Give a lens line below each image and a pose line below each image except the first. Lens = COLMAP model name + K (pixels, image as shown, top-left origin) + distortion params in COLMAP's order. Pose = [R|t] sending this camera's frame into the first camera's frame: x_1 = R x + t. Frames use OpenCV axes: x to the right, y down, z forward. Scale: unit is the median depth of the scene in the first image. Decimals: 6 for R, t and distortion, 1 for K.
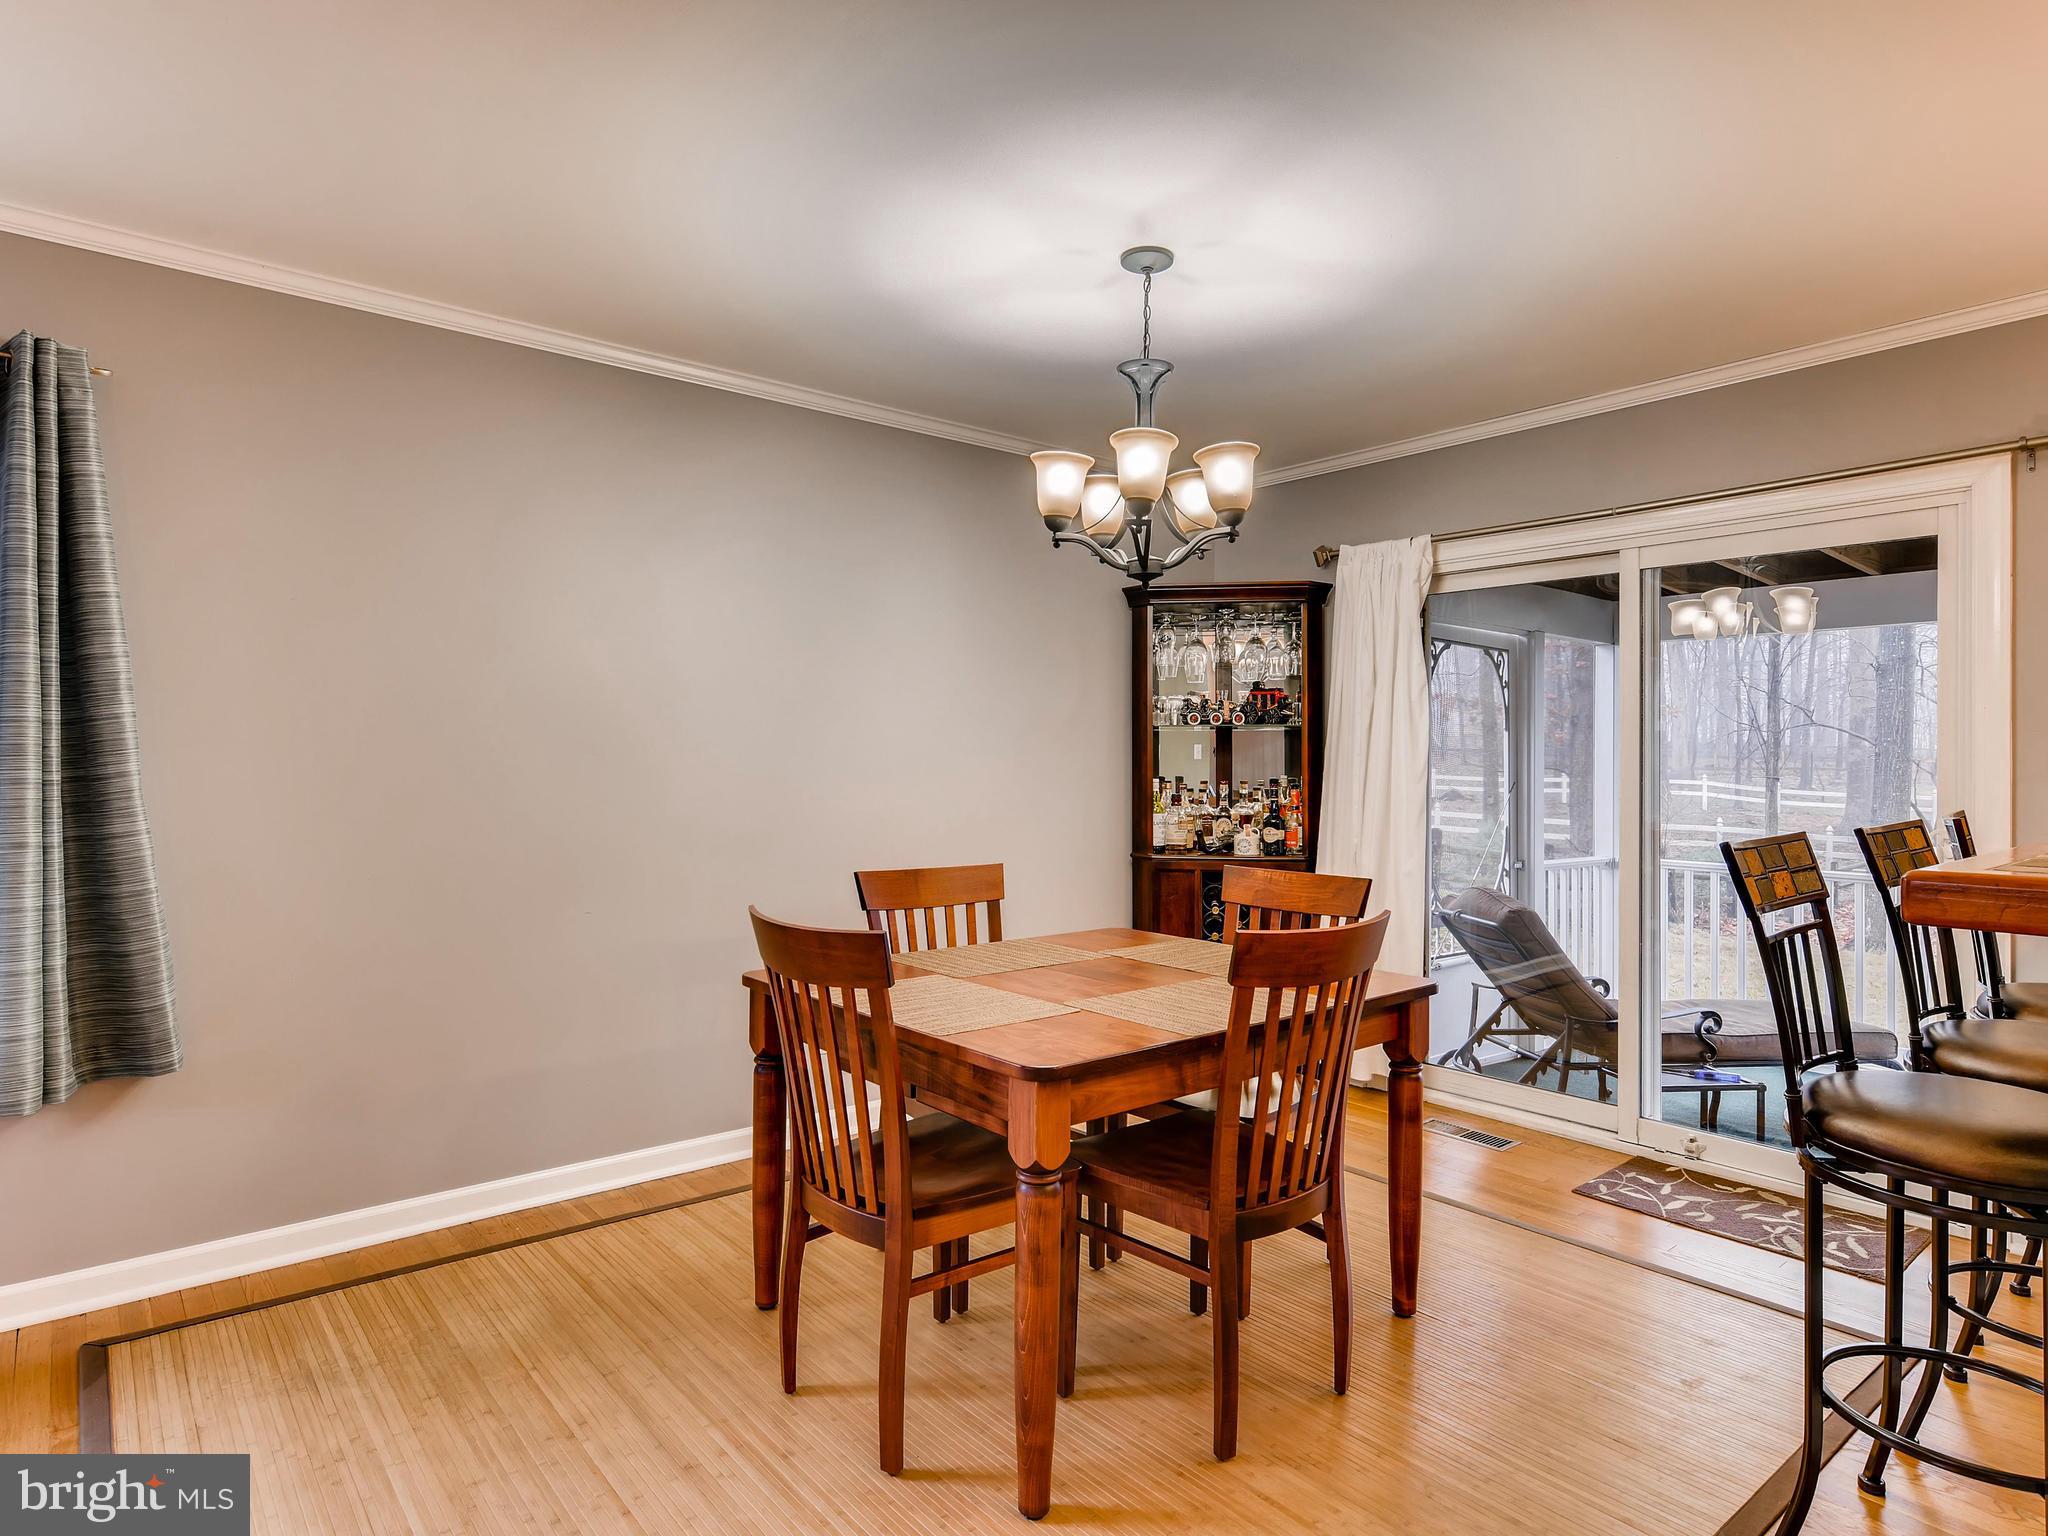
lens RADIAL K [[1178.0, 0, 1033.7], [0, 1178.0, 766.2], [0, 0, 1]] dist [-0.001268, 0.000085]
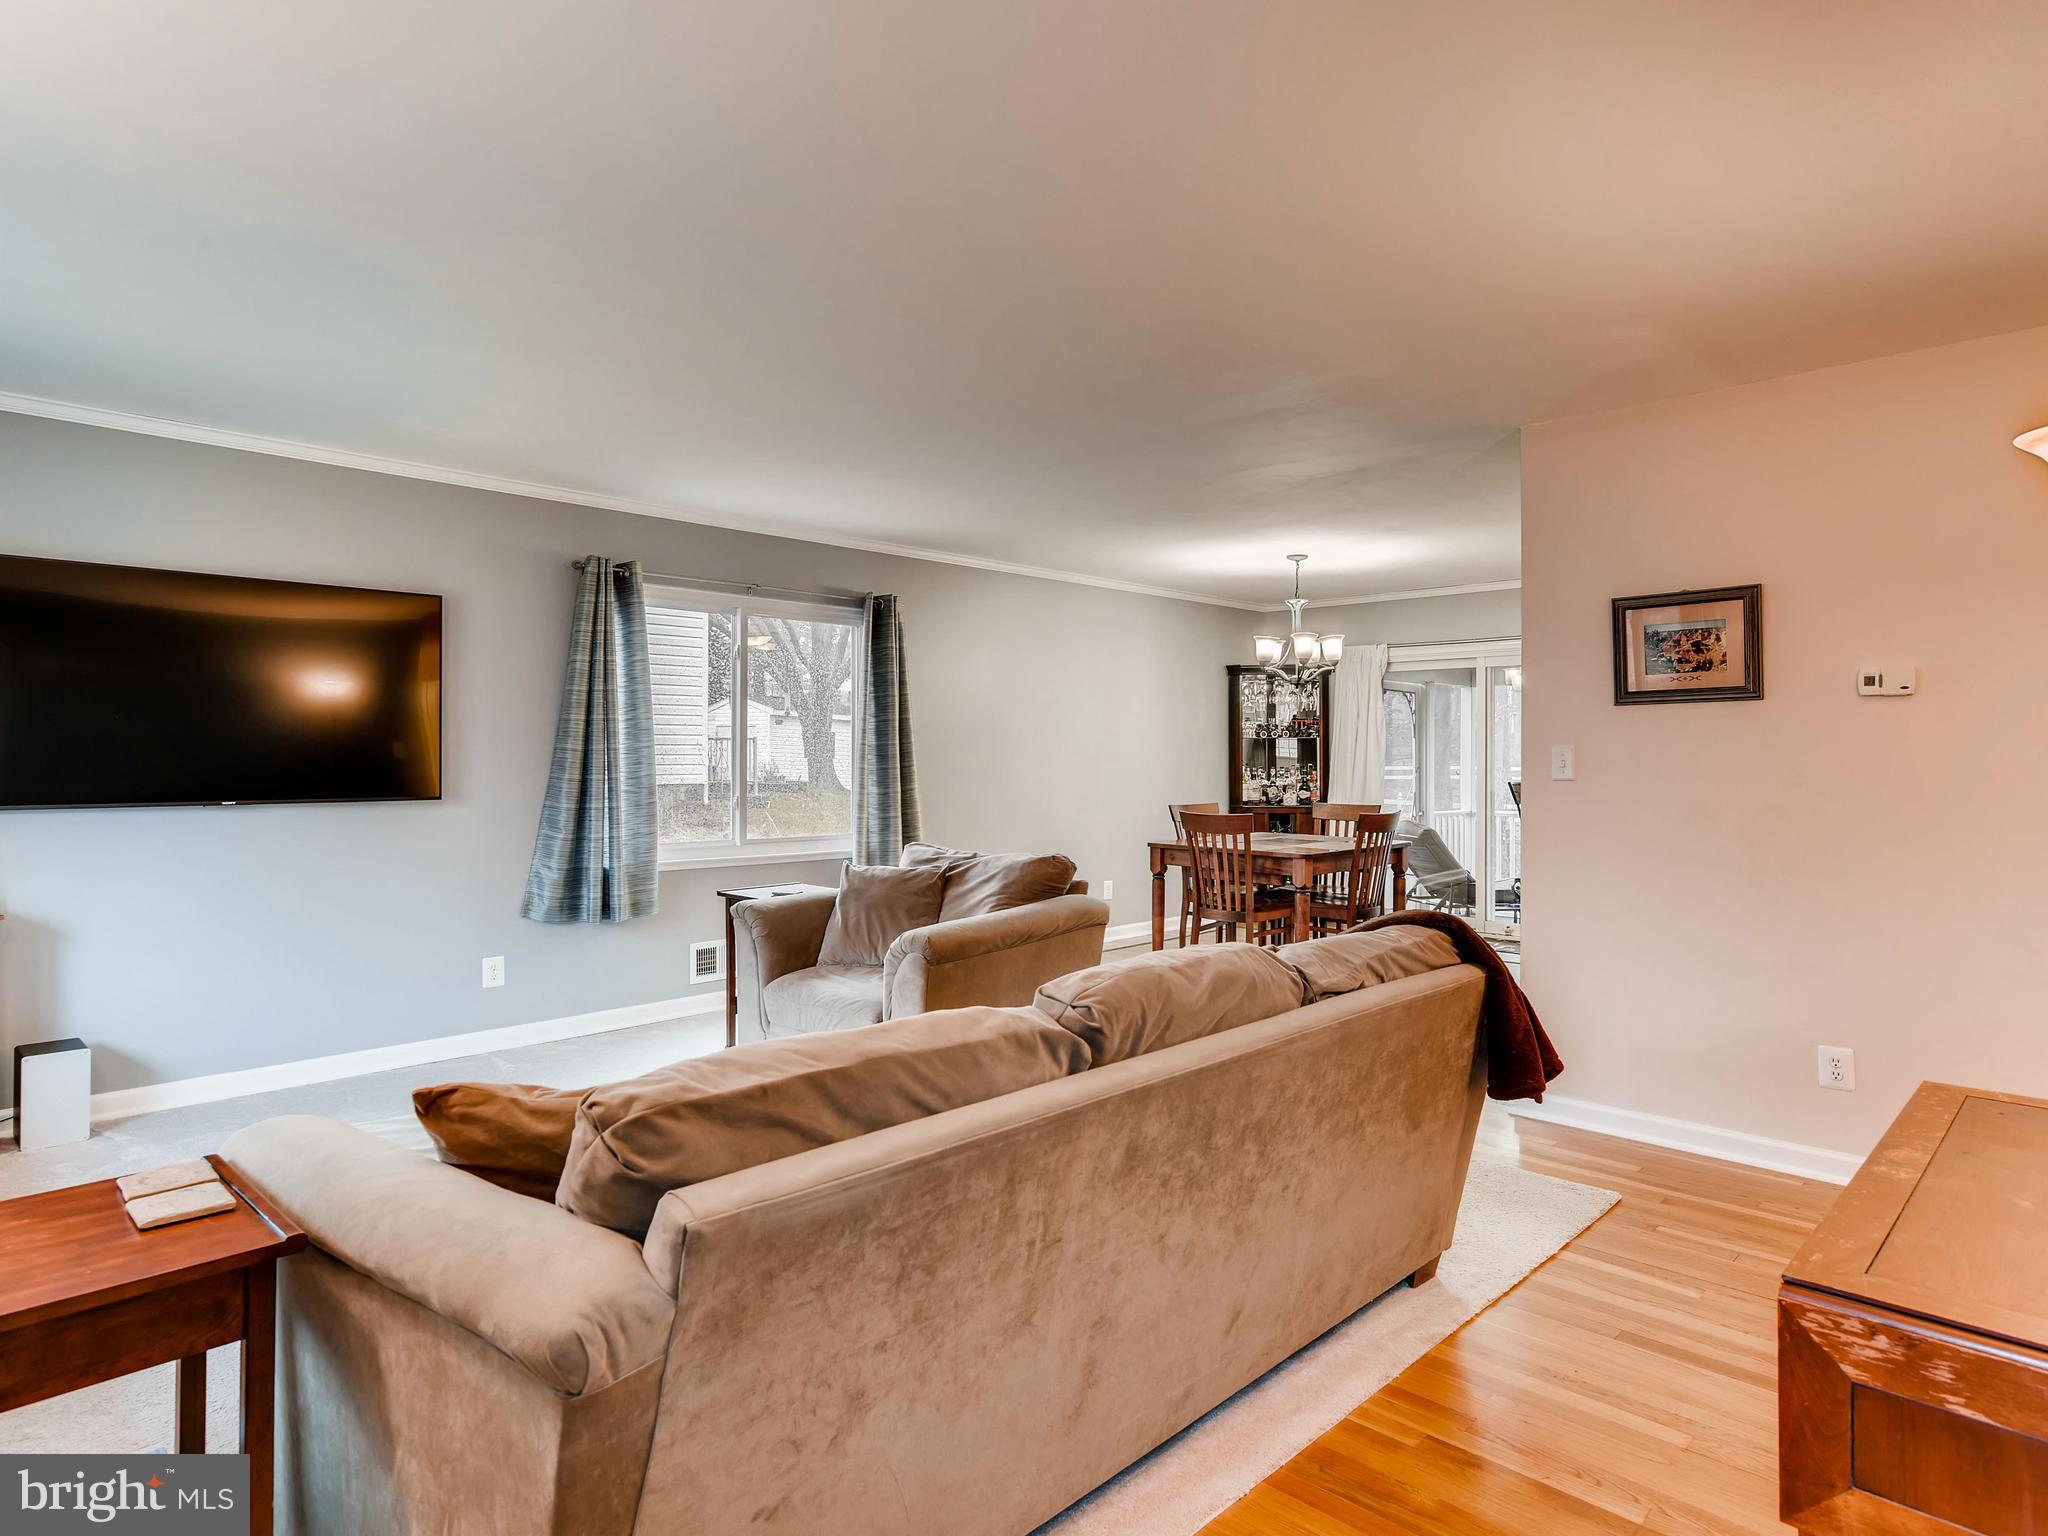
lens RADIAL K [[1163.0, 0, 1031.3], [0, 1163.0, 771.5], [0, 0, 1]] dist [0.003079, 0.002415]
pose [[0.994670, -0.006471, 0.102910, -0.434923], [0.005054, 0.999889, 0.014020, -0.008154], [-0.102989, -0.013425, 0.994592, -0.844086]]
